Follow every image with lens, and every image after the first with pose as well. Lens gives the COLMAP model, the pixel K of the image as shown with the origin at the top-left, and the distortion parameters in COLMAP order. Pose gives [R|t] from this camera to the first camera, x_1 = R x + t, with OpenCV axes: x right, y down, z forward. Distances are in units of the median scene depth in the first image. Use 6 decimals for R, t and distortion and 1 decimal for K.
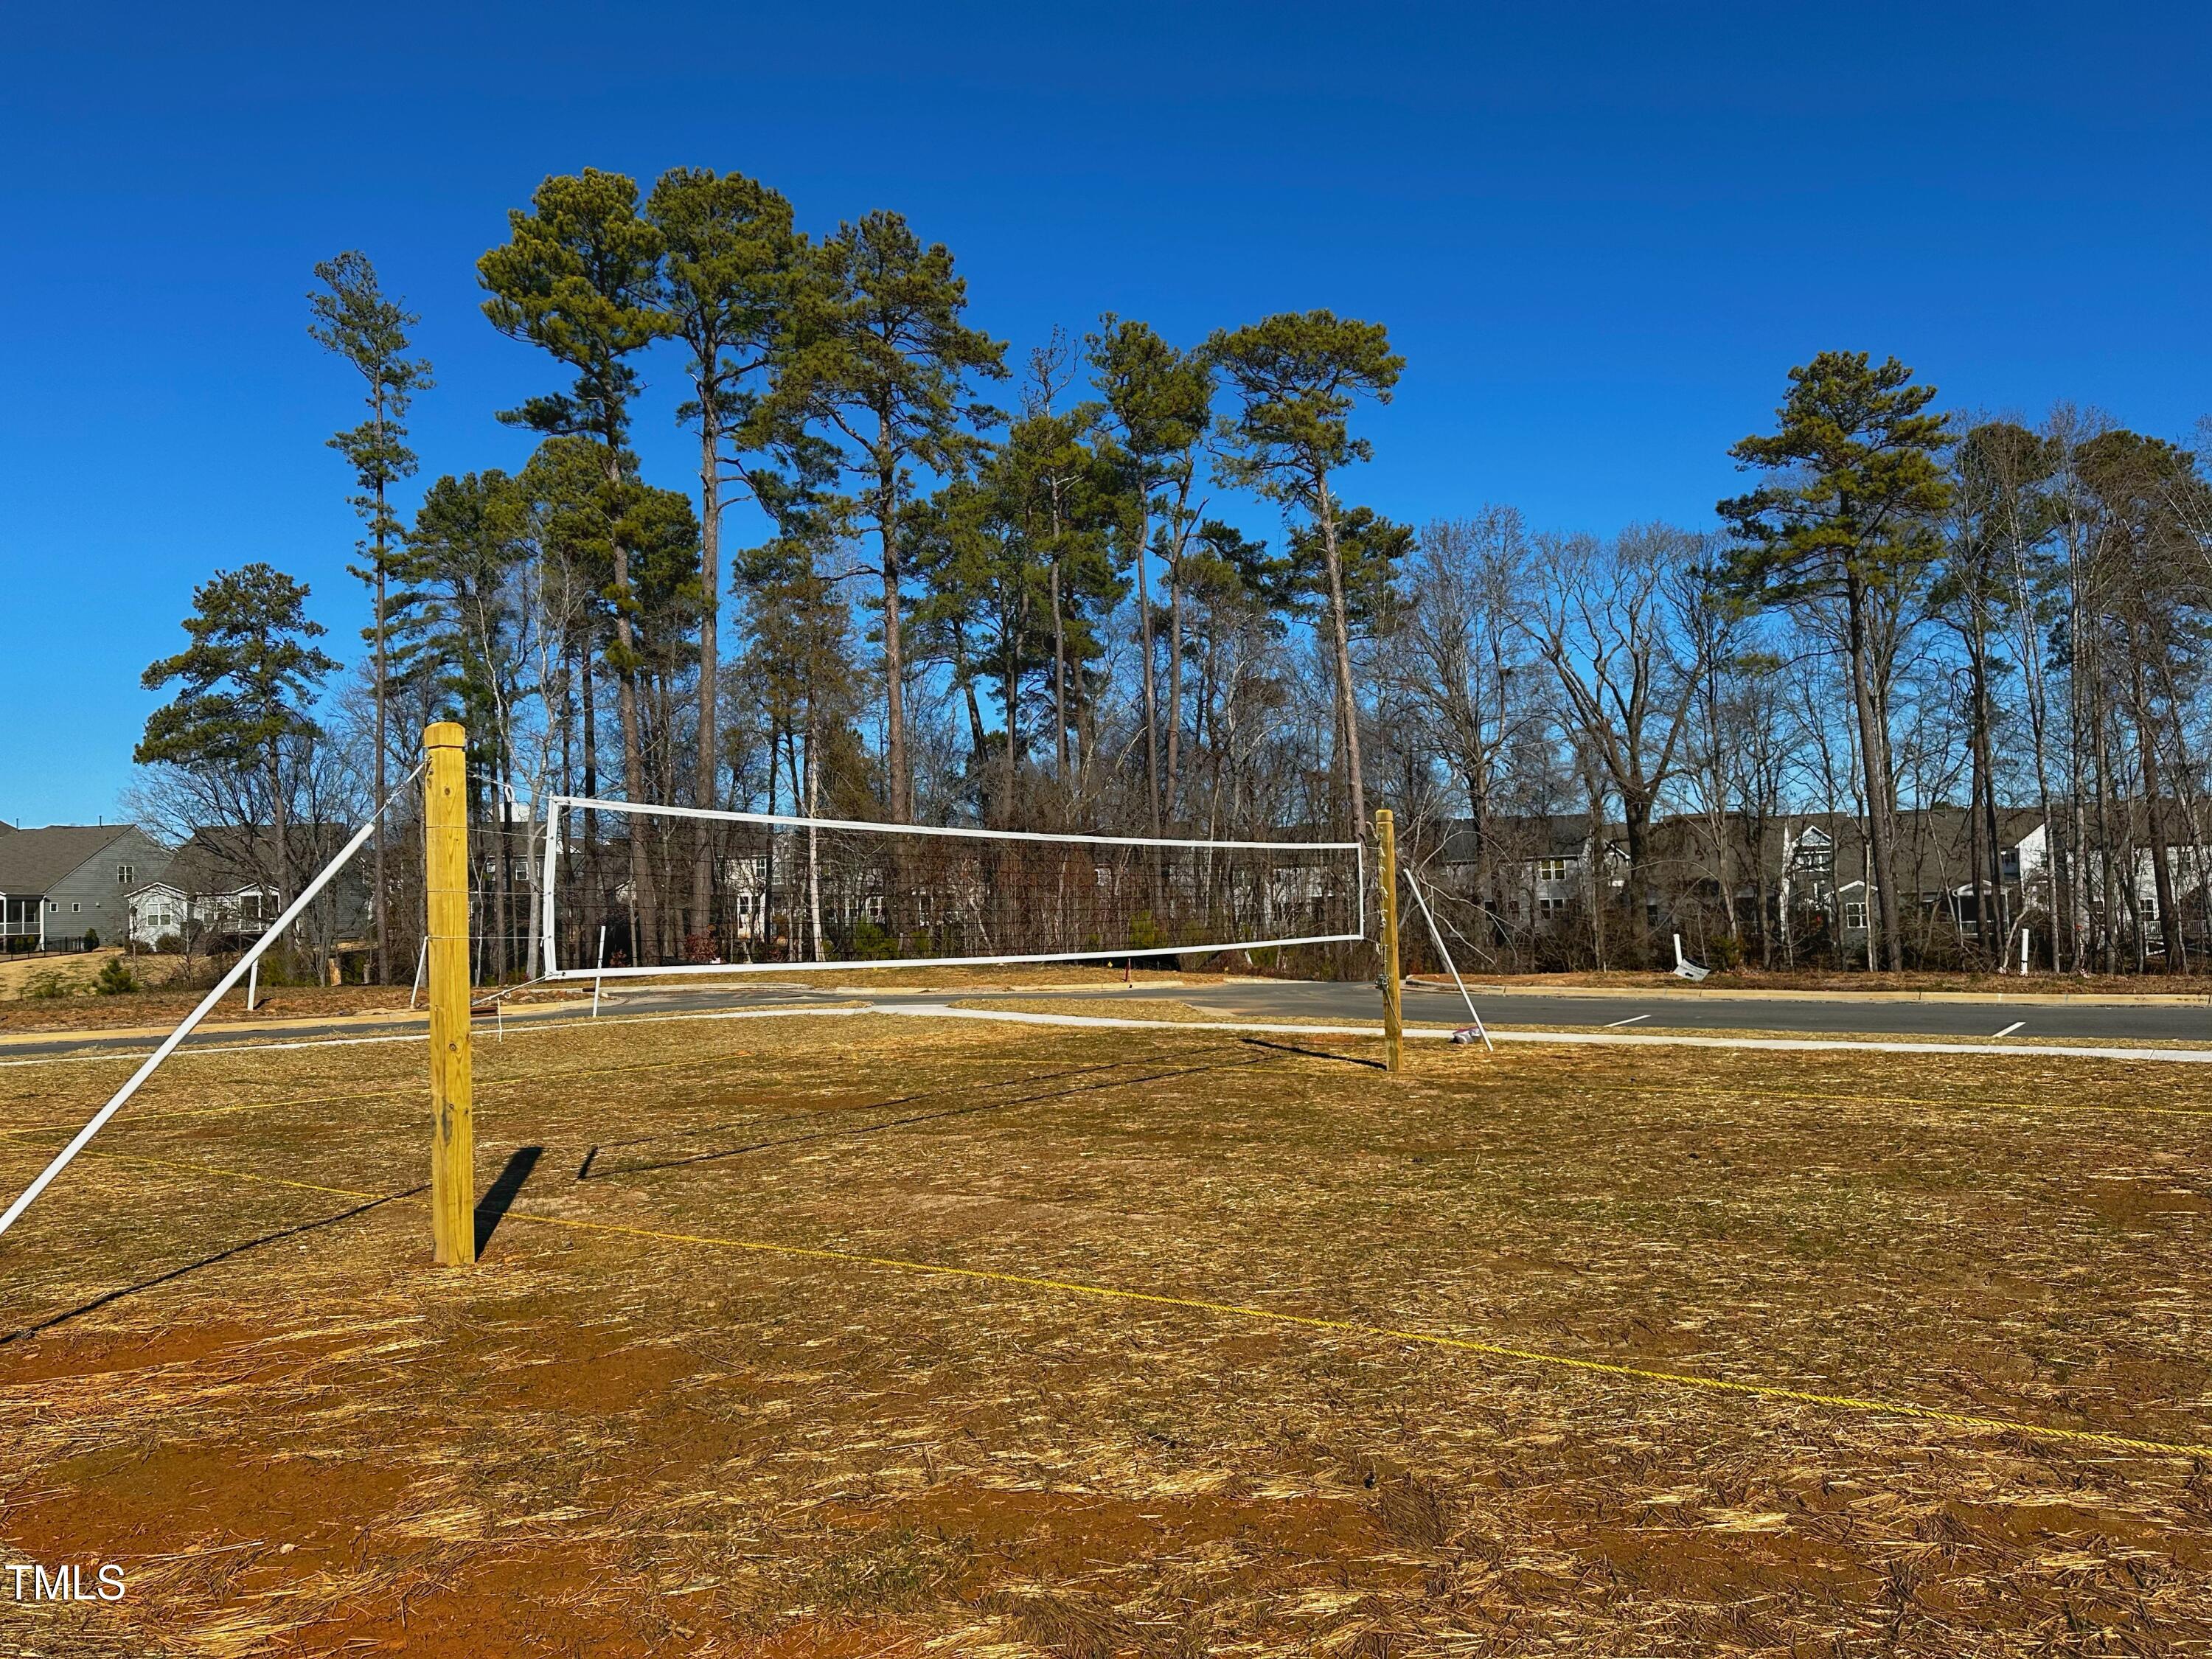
lens RADIAL K [[1542.8, 0, 1106.0], [0, 1542.8, 829.5], [0, 0, 1]] dist [-0.070275, -0.001190]
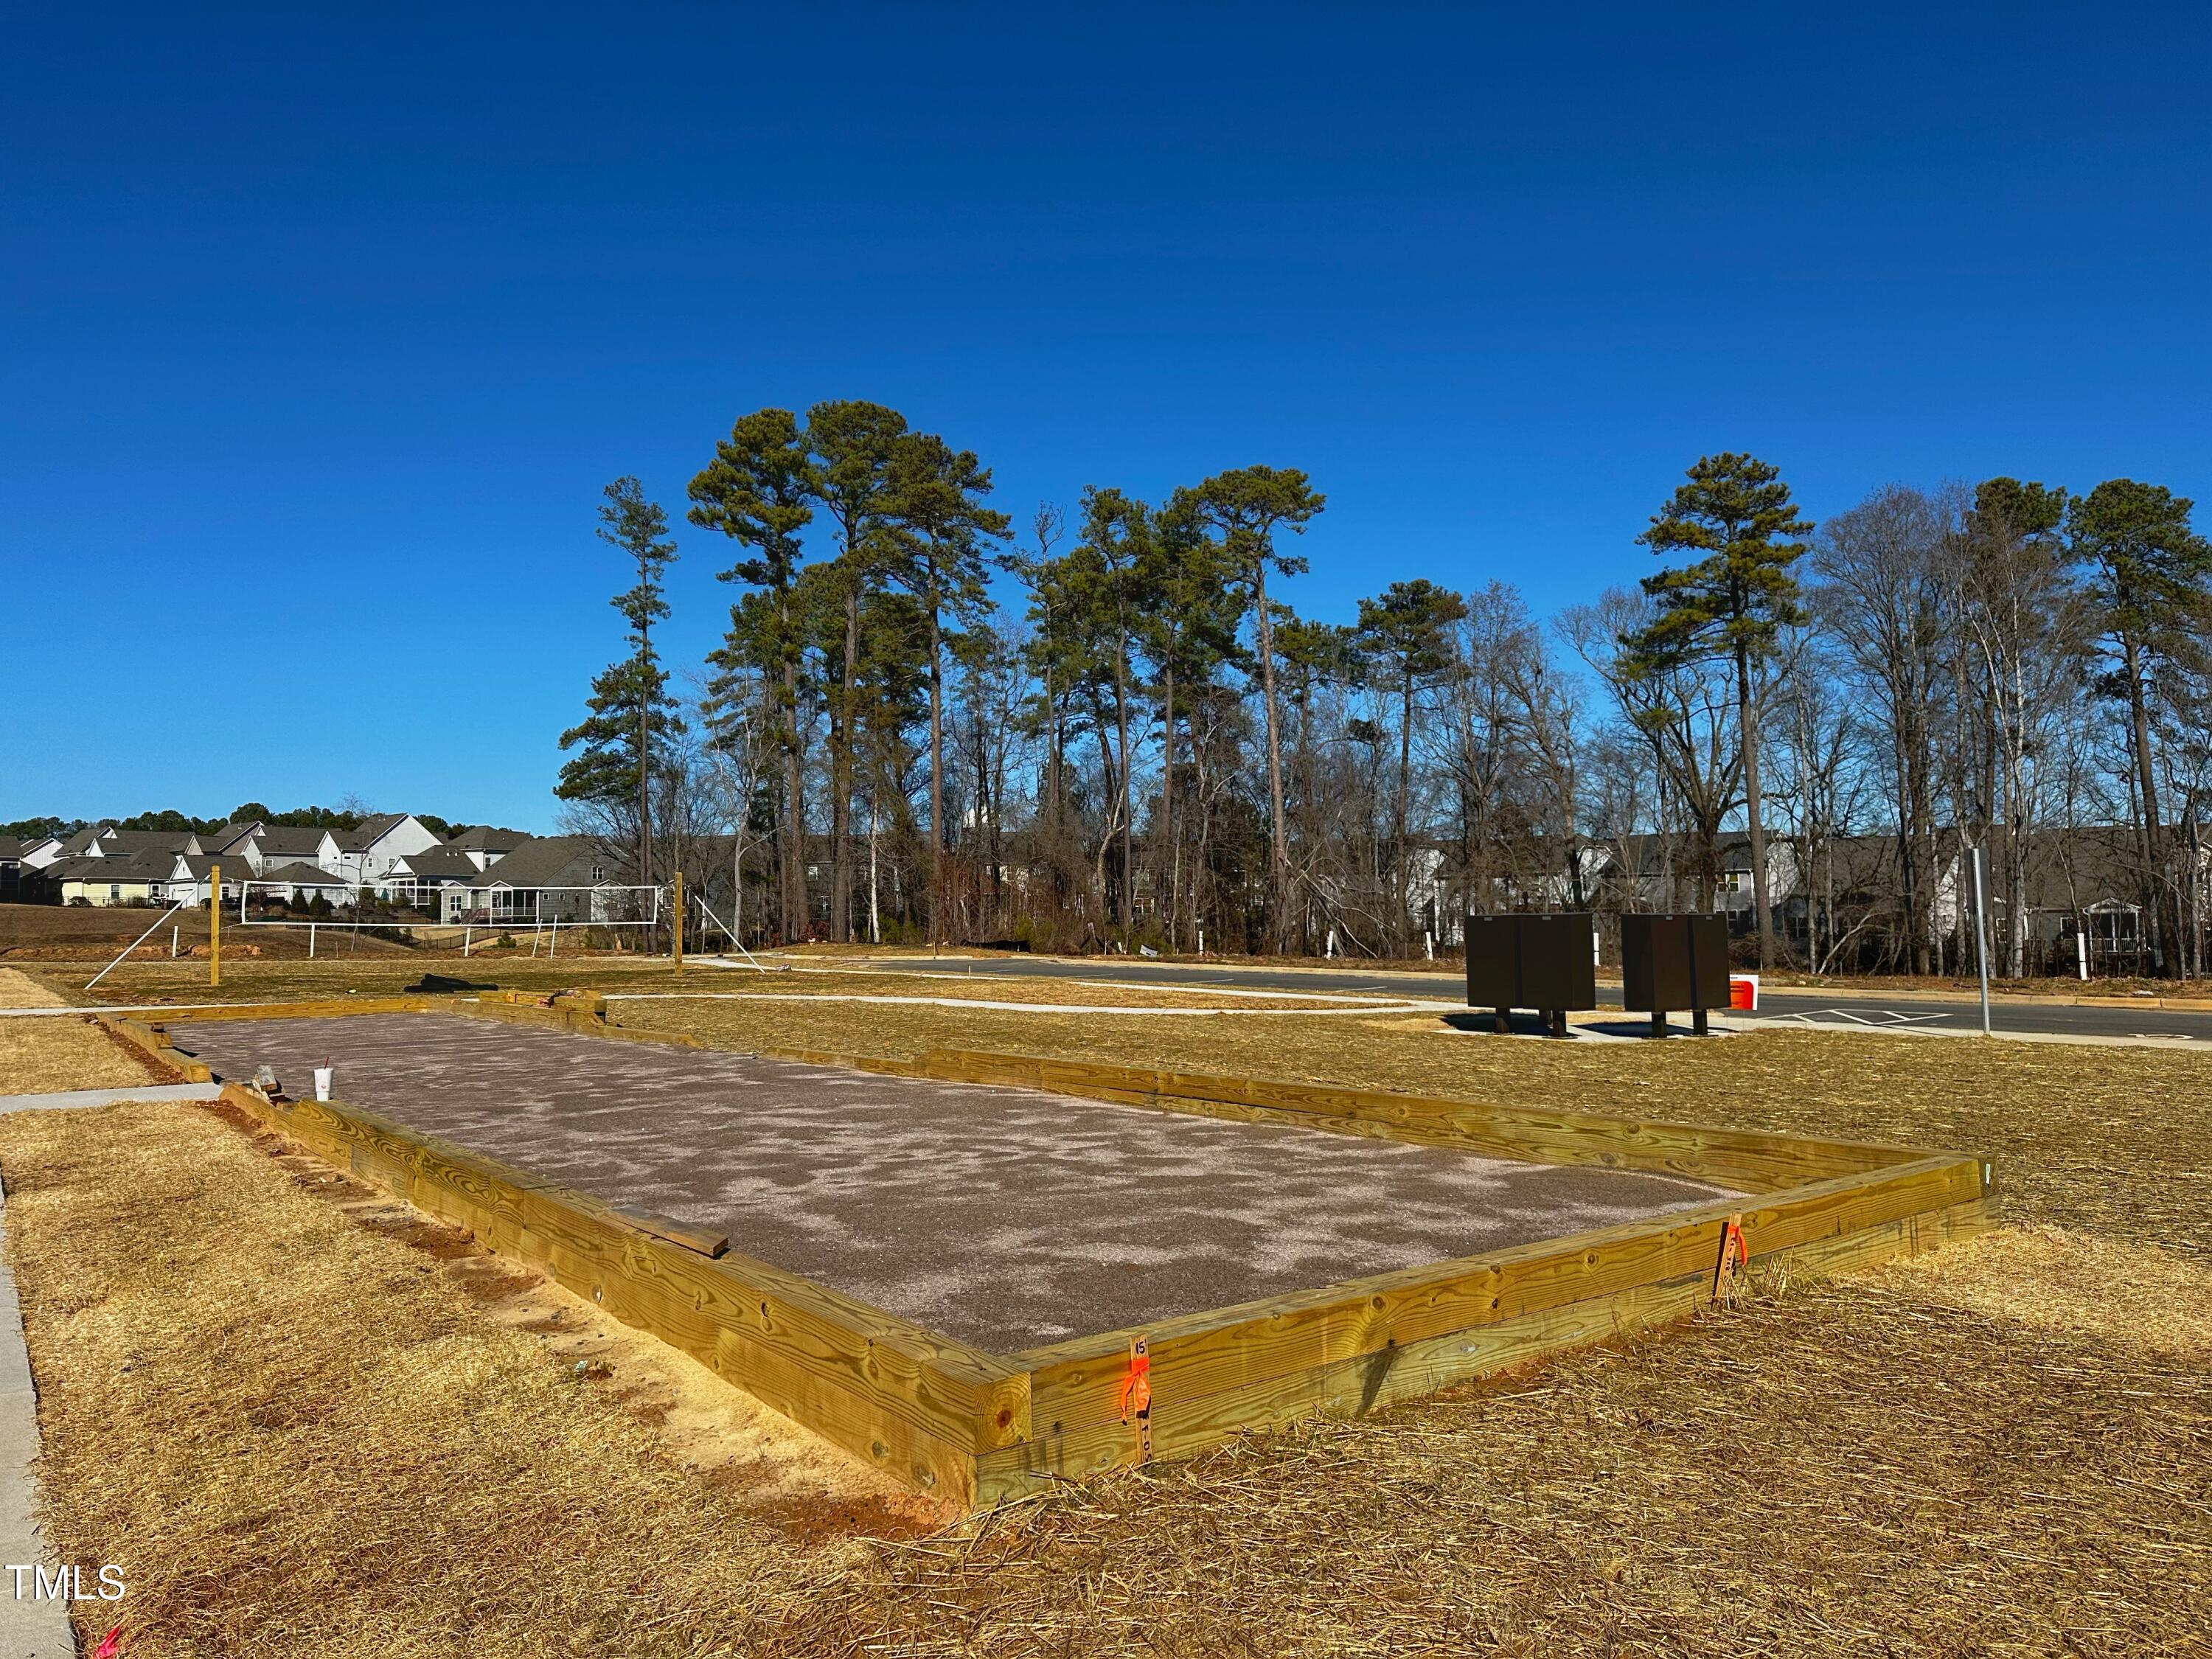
lens RADIAL K [[1542.8, 0, 1106.0], [0, 1542.8, 829.5], [0, 0, 1]] dist [-0.070275, -0.001190]
pose [[0.946185, 0.001453, -0.323622, 0.337833], [-0.001778, 0.999998, -0.000708, -0.014962], [0.323620, 0.001245, 0.946186, -0.233616]]
